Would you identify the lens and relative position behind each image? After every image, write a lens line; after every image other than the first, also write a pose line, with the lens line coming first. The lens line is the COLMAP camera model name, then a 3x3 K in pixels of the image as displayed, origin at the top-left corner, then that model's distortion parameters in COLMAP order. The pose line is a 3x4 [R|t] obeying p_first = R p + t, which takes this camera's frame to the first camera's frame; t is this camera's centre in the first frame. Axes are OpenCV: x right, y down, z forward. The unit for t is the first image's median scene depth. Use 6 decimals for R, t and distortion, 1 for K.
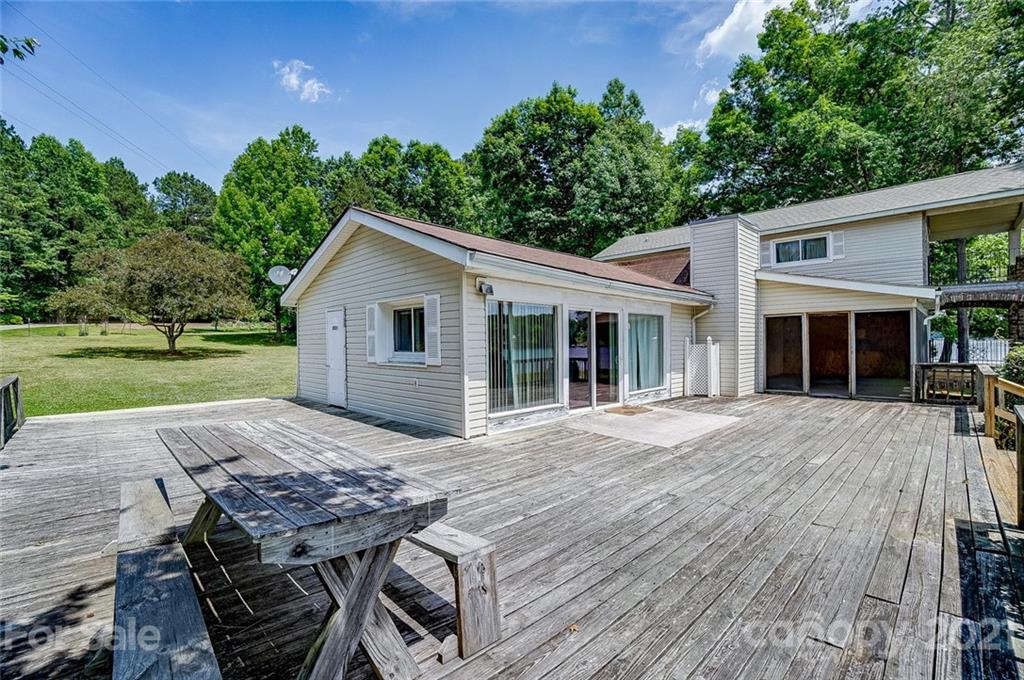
lens RADIAL K [[470.7, 0, 512.0], [0, 470.7, 340.0], [0, 0, 1]] dist [-0.038641, 0.025266]
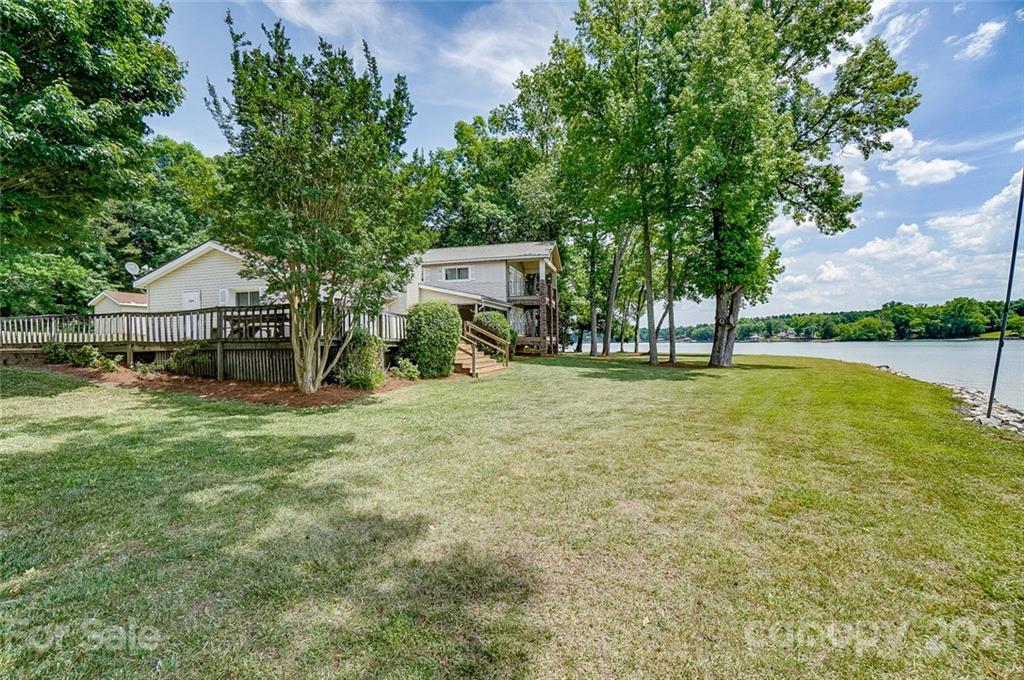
lens RADIAL K [[470.7, 0, 512.0], [0, 470.7, 340.0], [0, 0, 1]] dist [-0.038641, 0.025266]
pose [[0.867911, 0.005547, 0.496689, -0.072052], [-0.002478, 0.999974, -0.006838, 0.052071], [-0.496713, 0.004704, 0.867902, -0.460994]]
